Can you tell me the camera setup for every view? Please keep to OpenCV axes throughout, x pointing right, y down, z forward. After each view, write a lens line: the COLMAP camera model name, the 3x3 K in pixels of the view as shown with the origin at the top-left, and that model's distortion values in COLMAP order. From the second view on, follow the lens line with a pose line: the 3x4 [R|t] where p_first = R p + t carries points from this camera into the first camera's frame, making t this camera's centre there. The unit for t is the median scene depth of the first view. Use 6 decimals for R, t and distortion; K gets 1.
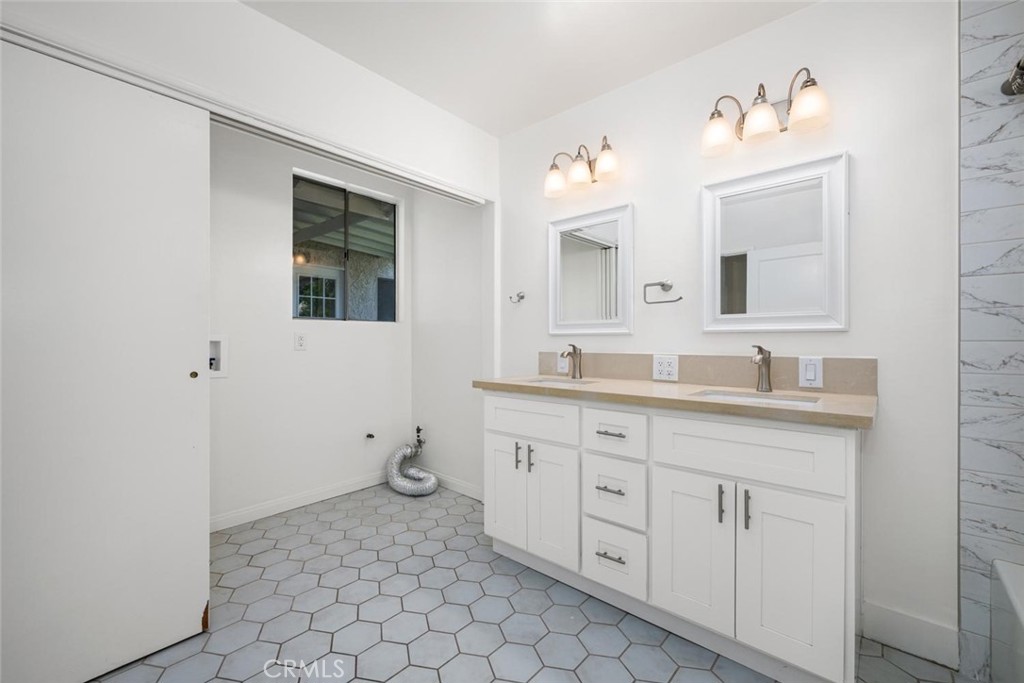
lens RADIAL K [[424.1, 0, 504.9], [0, 424.1, 346.3], [0, 0, 1]] dist [0.000608, -0.000015]
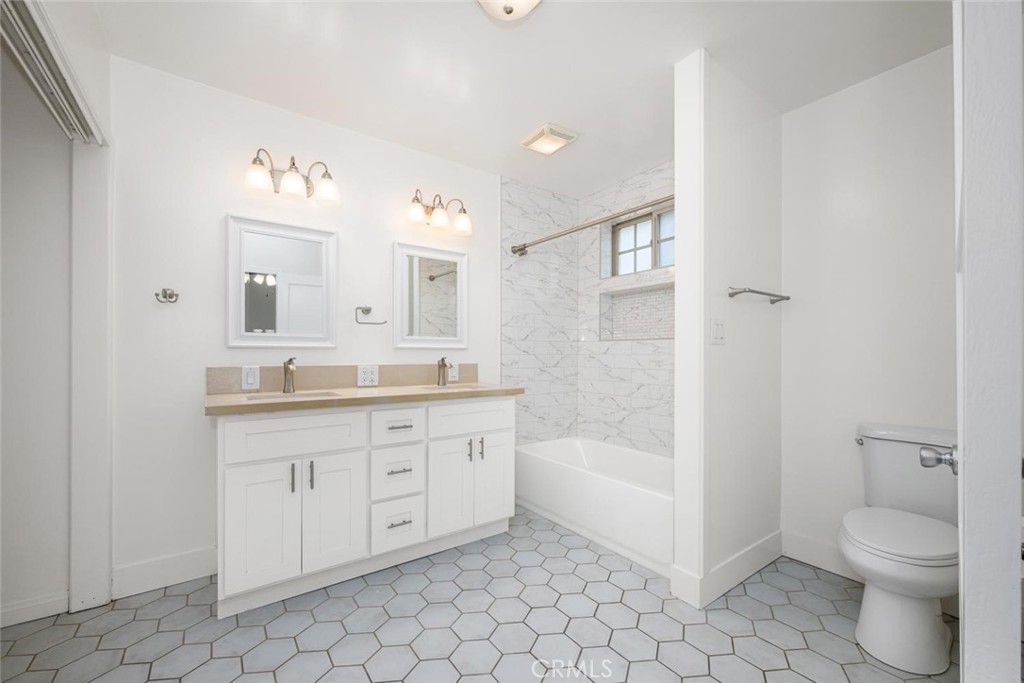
lens RADIAL K [[424.1, 0, 517.7], [0, 424.1, 355.5], [0, 0, 1]] dist [0.000608, -0.000015]
pose [[0.192526, -0.004416, 0.981282, -0.795689], [0.007144, 0.999970, 0.003098, -0.009912], [-0.981266, 0.006413, 0.192552, 0.343380]]
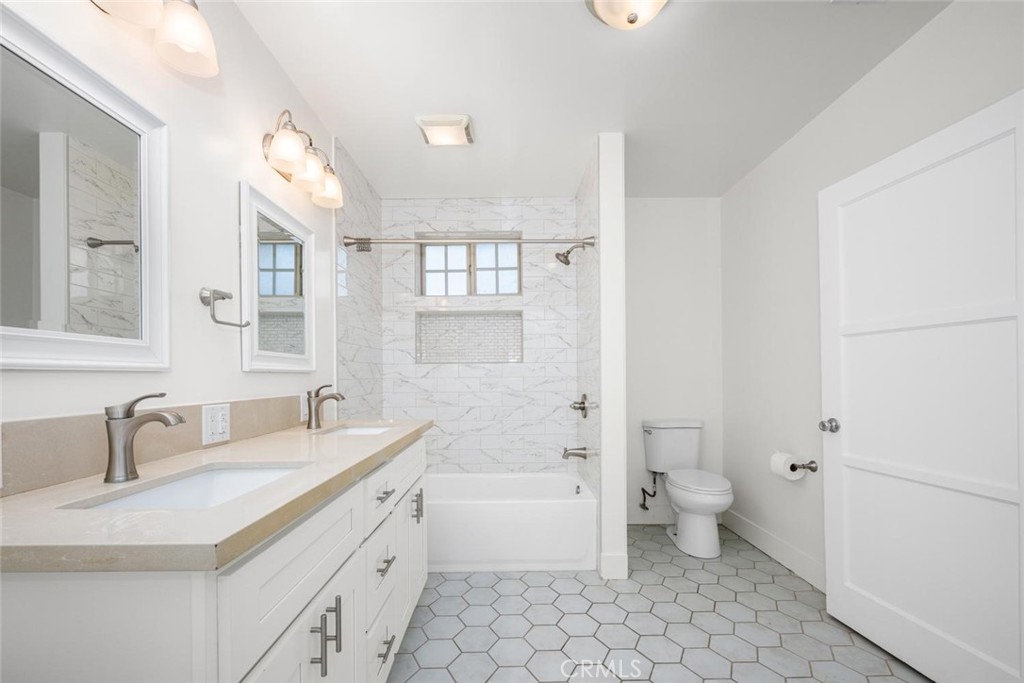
lens RADIAL K [[424.1, 0, 521.7], [0, 424.1, 377.2], [0, 0, 1]] dist [0.000608, -0.000015]
pose [[-0.700594, 0.001330, 0.713558, -0.434513], [0.012945, 0.999857, 0.010846, -0.022751], [-0.713442, 0.016836, -0.700512, 1.173288]]
